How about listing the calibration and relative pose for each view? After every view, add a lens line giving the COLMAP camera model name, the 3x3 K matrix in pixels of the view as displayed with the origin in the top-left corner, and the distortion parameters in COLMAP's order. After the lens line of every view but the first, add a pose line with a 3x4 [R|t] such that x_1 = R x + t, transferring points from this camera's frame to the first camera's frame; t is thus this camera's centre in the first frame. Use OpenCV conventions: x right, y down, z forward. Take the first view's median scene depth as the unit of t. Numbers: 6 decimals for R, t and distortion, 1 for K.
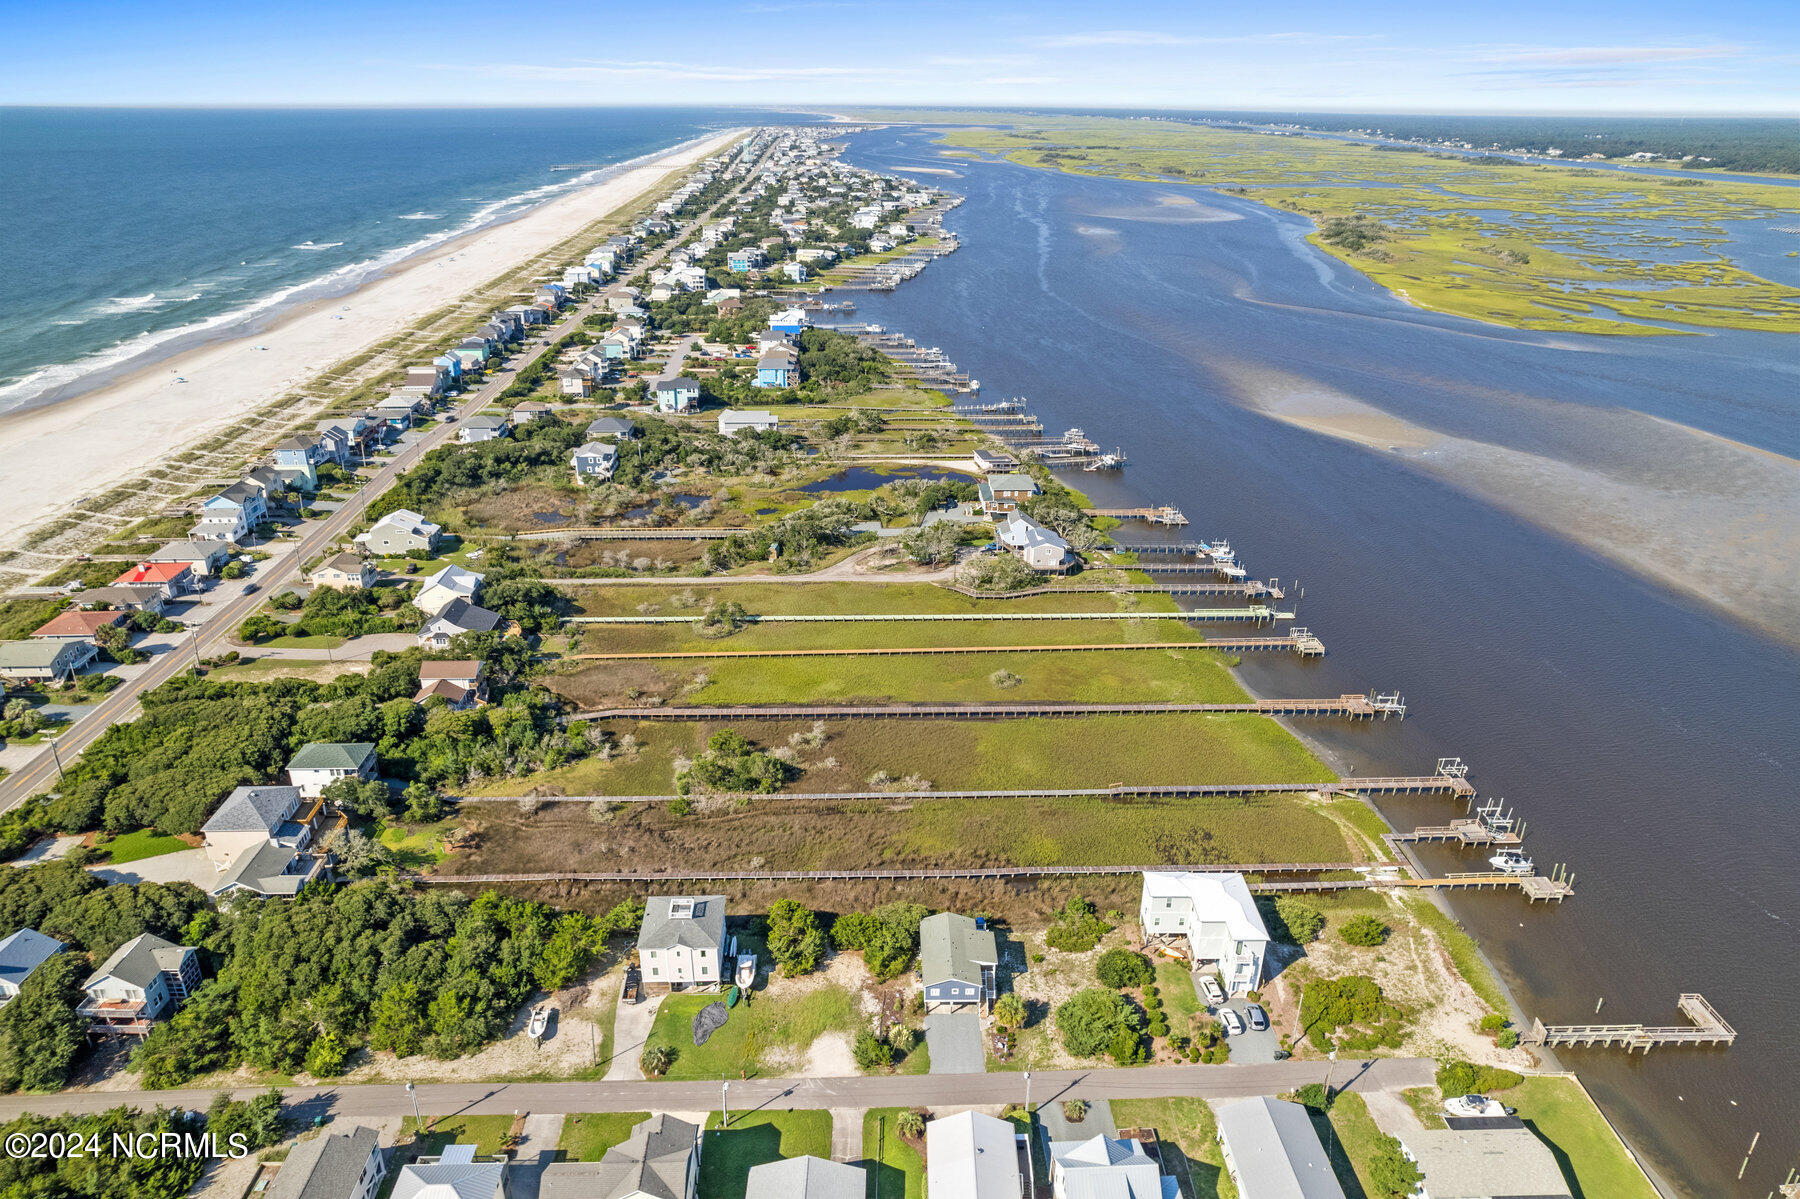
lens RADIAL K [[1152.2, 0, 893.1], [0, 1152.2, 599.6], [0, 0, 1]] dist [-0.080837, 0.072841]
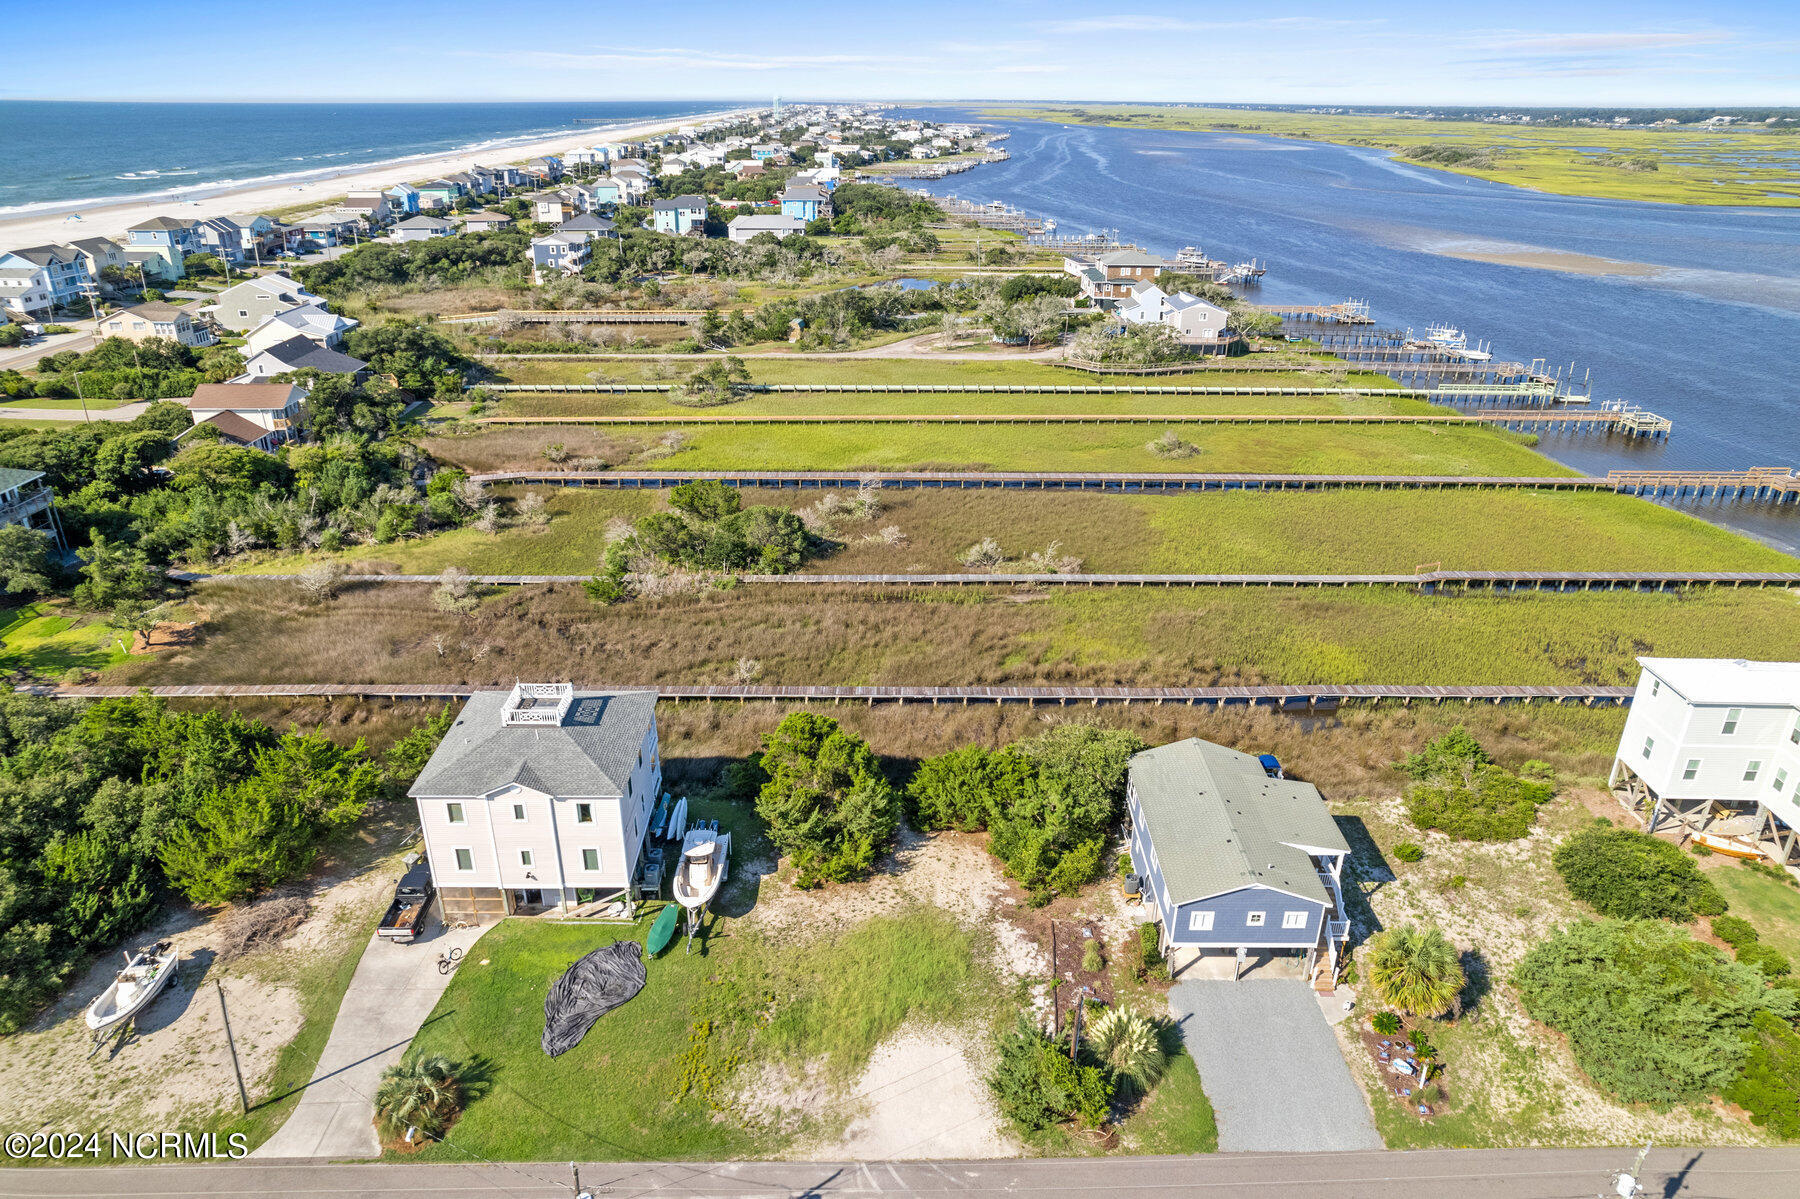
lens RADIAL K [[1149.1, 0, 893.3], [0, 1149.1, 602.1], [0, 0, 1]] dist [-0.079078, 0.071810]
pose [[0.999678, 0.009386, -0.023560, -0.047762], [-0.009291, 0.999948, 0.004151, 0.205991], [0.023597, -0.003930, 0.999714, 0.540545]]
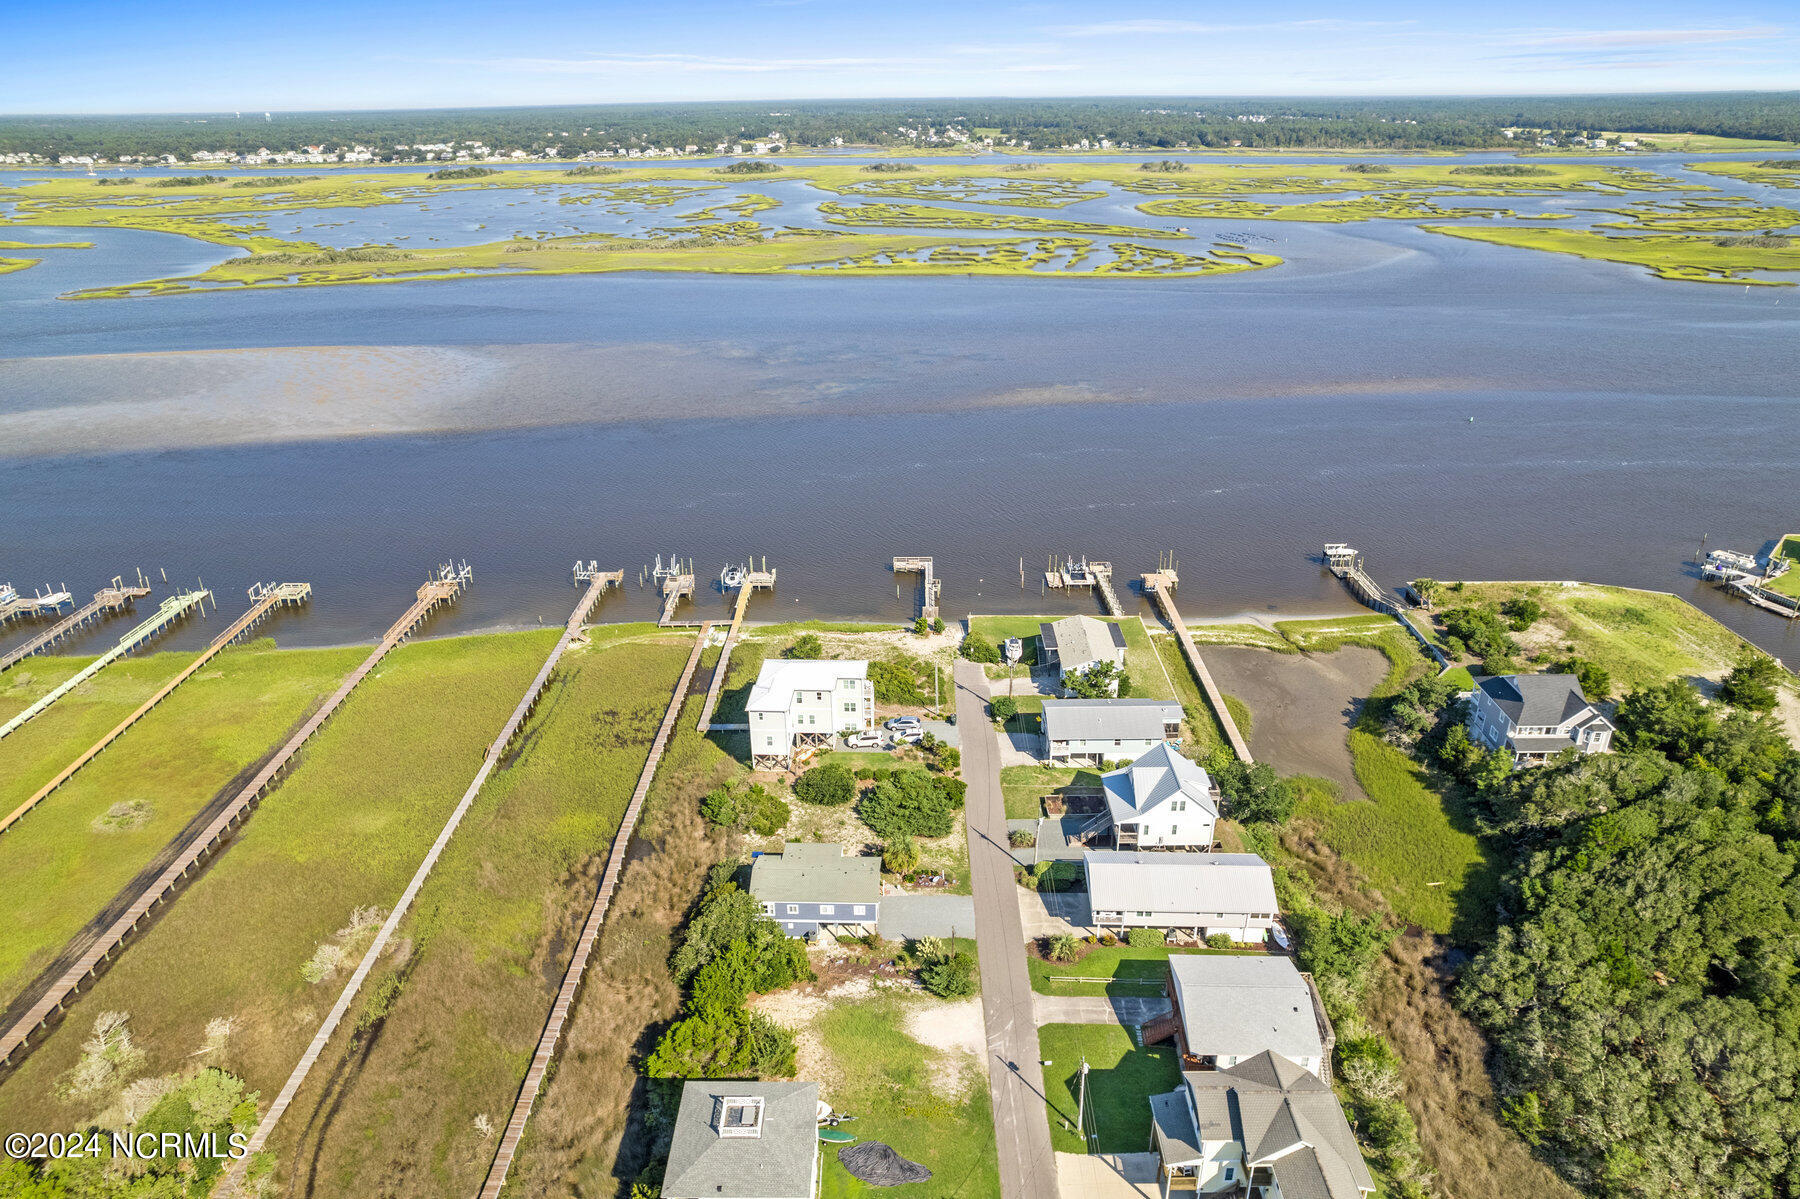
lens RADIAL K [[1149.1, 0, 893.3], [0, 1149.1, 602.1], [0, 0, 1]] dist [-0.079078, 0.071810]
pose [[0.047414, -0.415359, 0.908421, -0.515345], [0.413599, 0.835983, 0.360650, -0.098169], [-0.909224, 0.358622, 0.211429, 0.641296]]
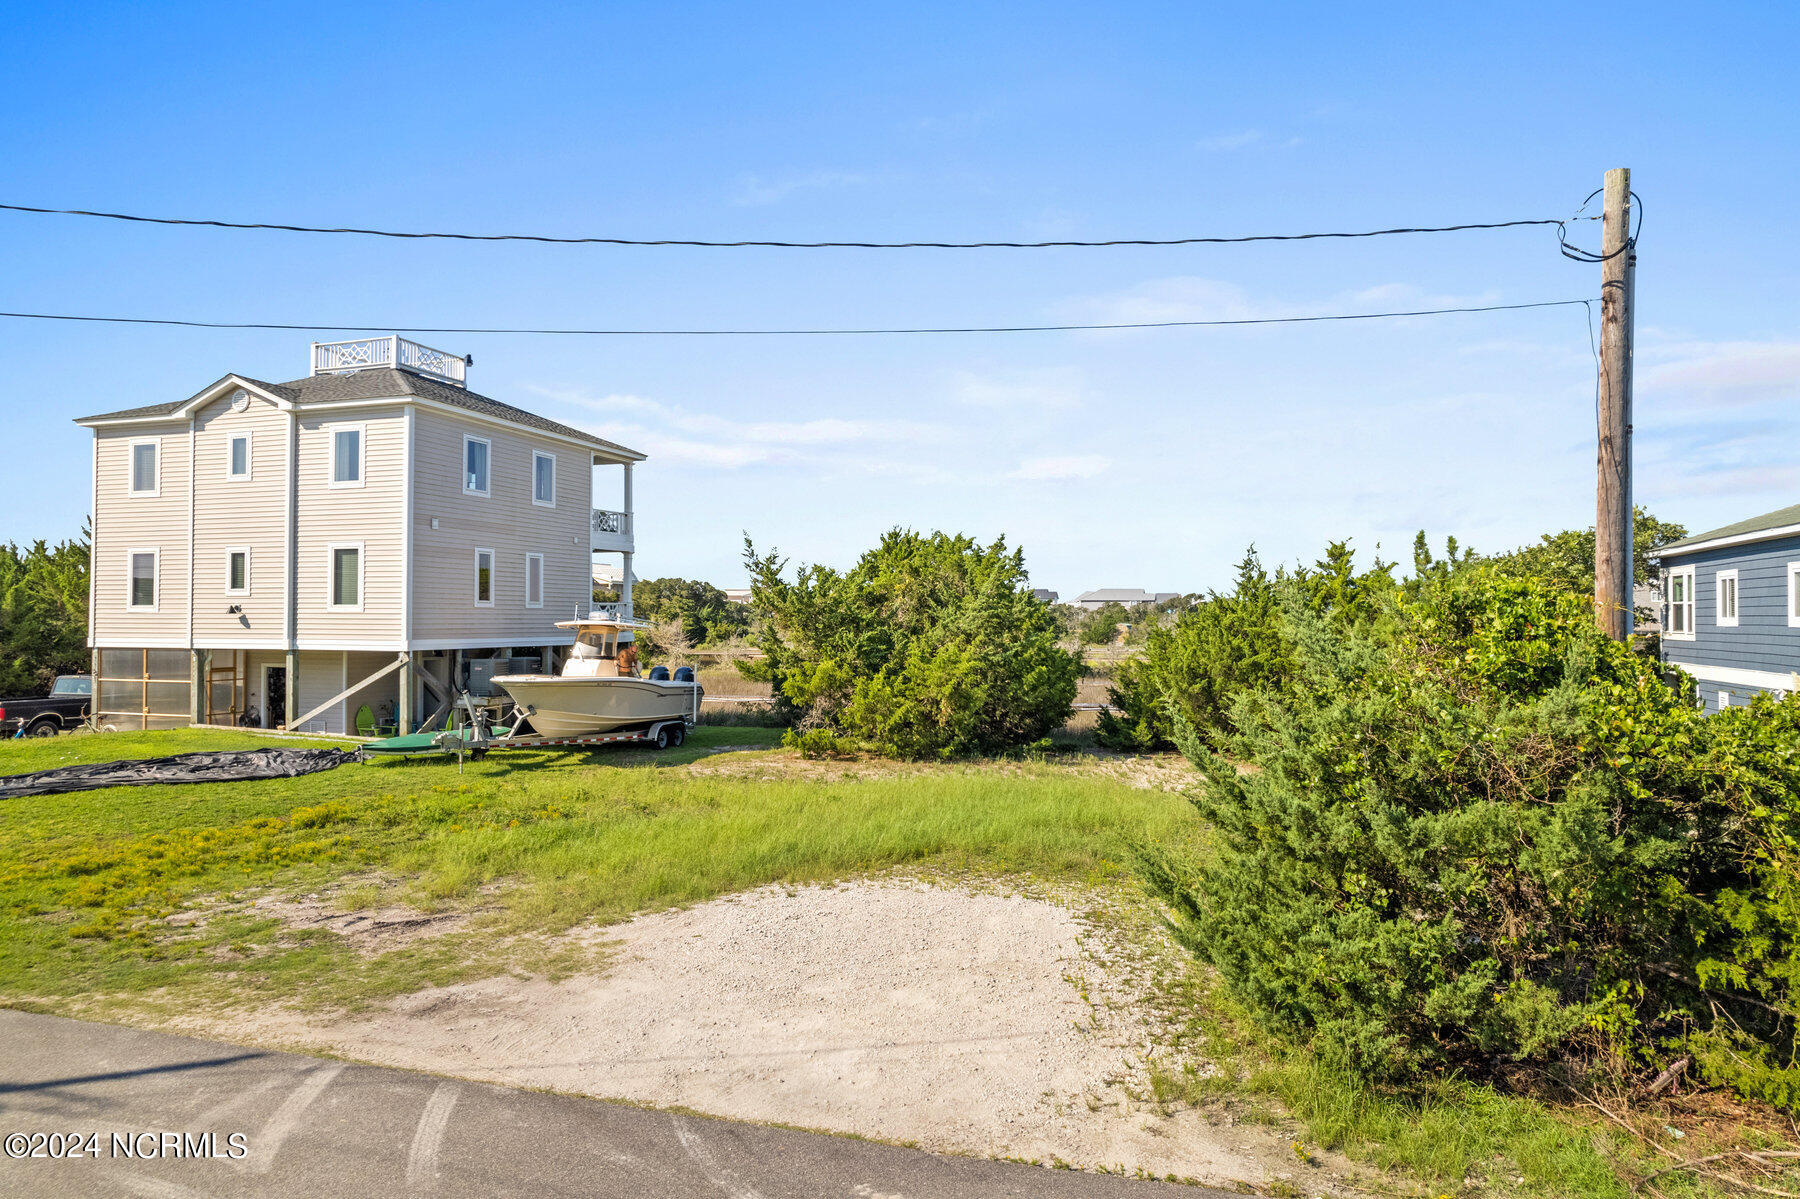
lens RADIAL K [[1149.1, 0, 893.3], [0, 1149.1, 602.1], [0, 0, 1]] dist [-0.079078, 0.071810]
pose [[0.940365, -0.009520, -0.340034, -0.021748], [-0.133629, 0.908911, -0.394999, 0.338366], [0.312821, 0.416881, 0.853436, 0.767348]]
